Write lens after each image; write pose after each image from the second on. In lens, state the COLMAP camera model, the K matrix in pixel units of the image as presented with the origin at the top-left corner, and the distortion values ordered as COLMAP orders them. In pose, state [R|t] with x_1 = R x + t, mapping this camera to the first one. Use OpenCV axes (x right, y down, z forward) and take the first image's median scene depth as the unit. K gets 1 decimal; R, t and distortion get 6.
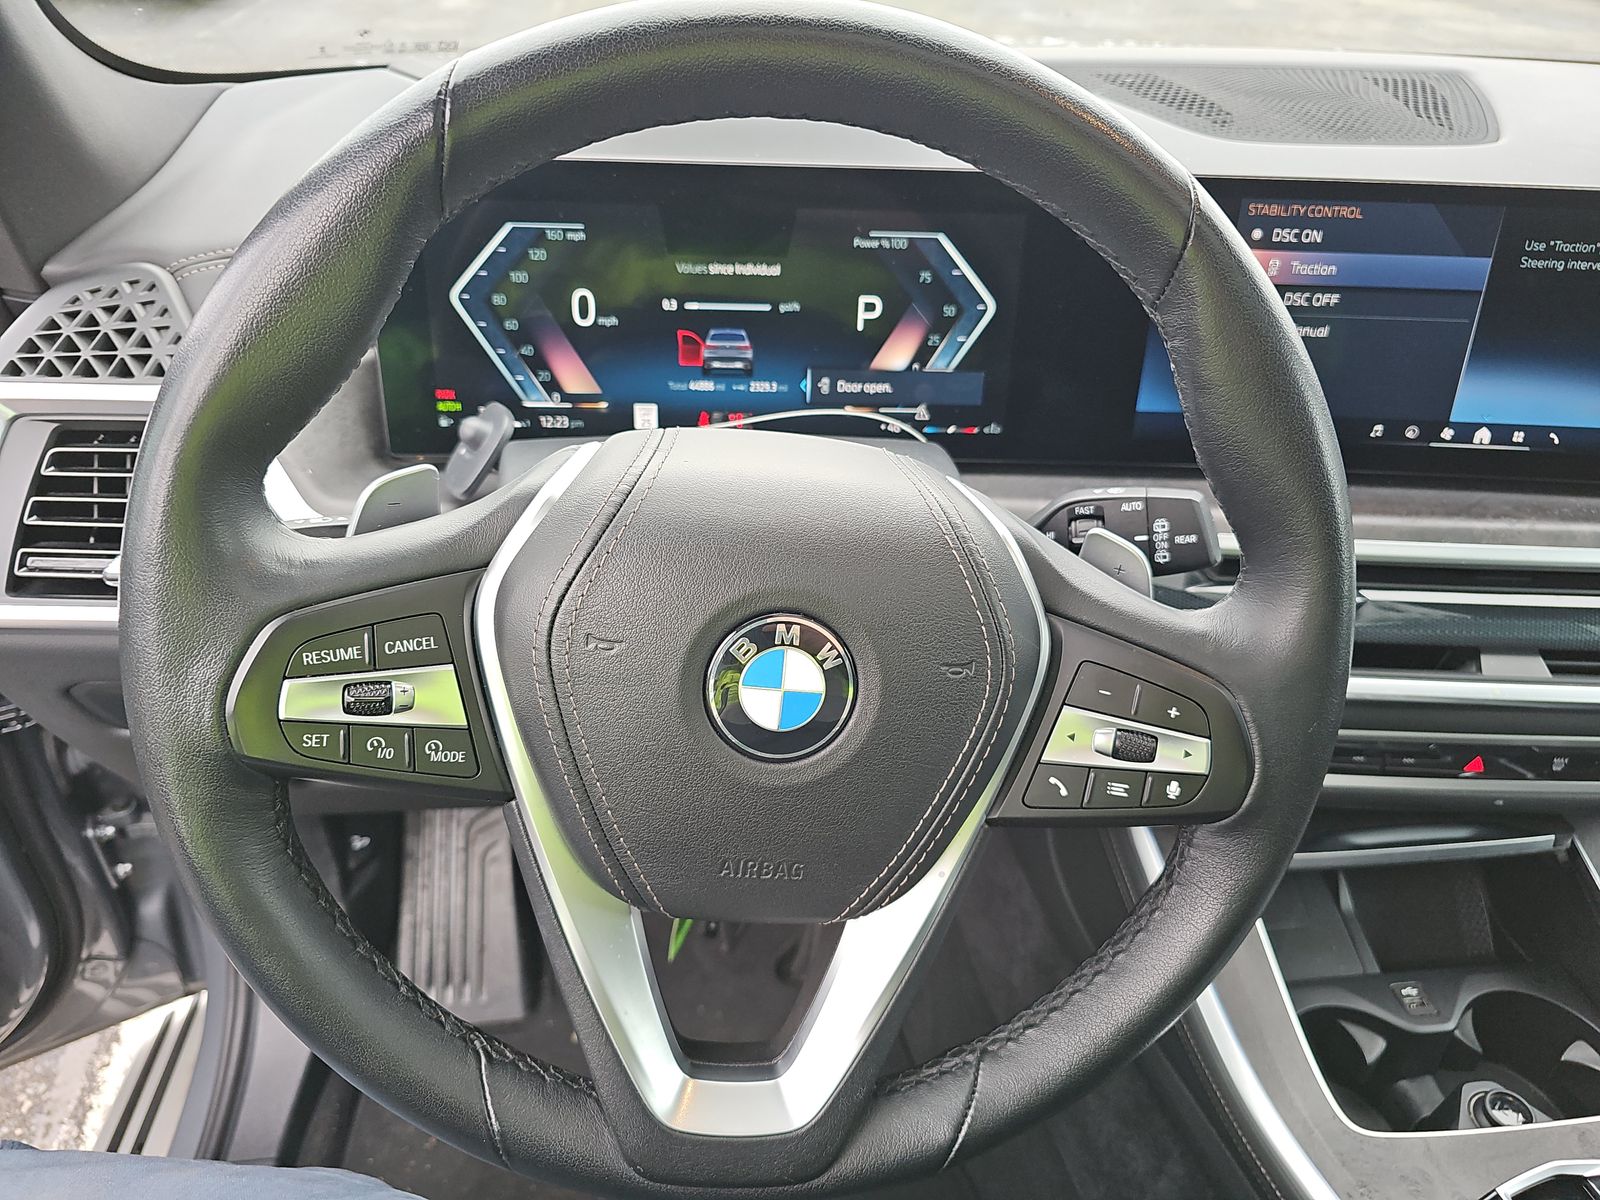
lens RADIAL K [[1067.9, 0, 798.9], [0, 1067.9, 594.9], [0, 0, 1]] dist [0.072592, -0.045967]
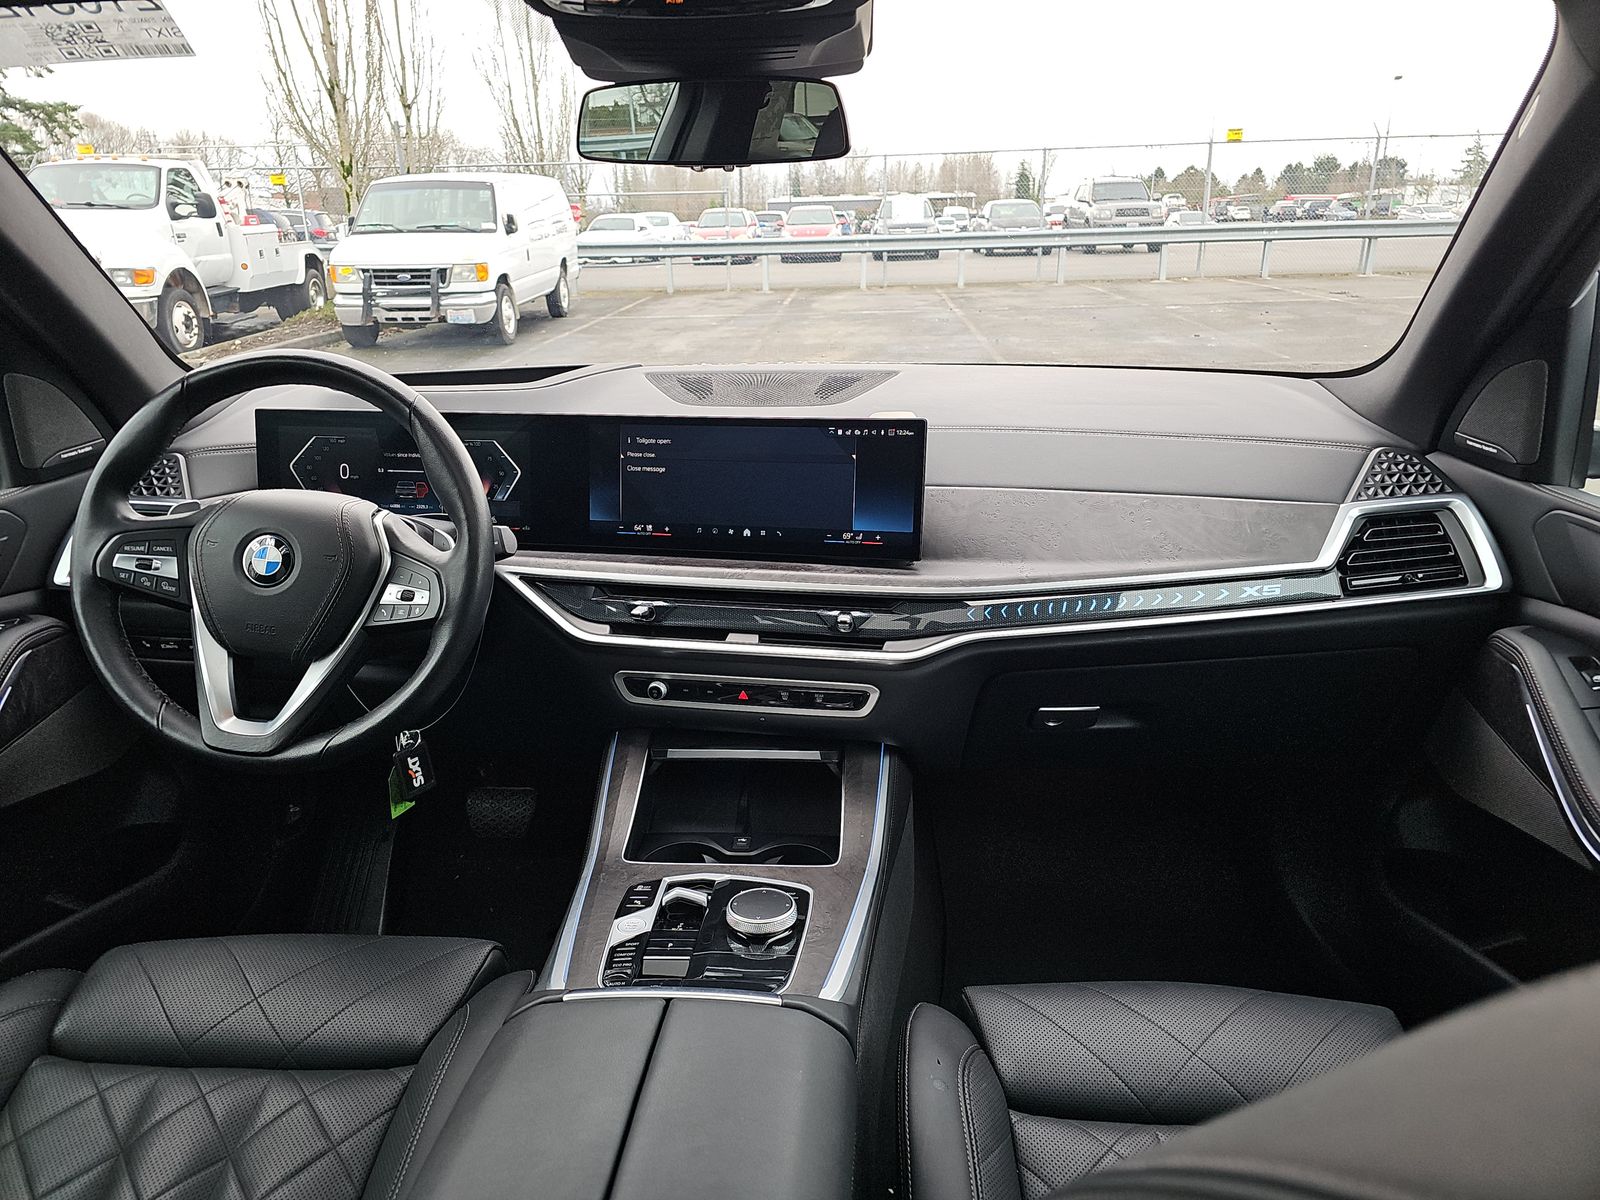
lens RADIAL K [[1067.9, 0, 798.9], [0, 1067.9, 594.9], [0, 0, 1]] dist [0.072592, -0.045967]
pose [[0.986962, 0.013824, -0.160359, 1.069438], [-0.053523, 0.967794, -0.245988, 0.469045], [0.151794, 0.251364, 0.955916, -0.906544]]
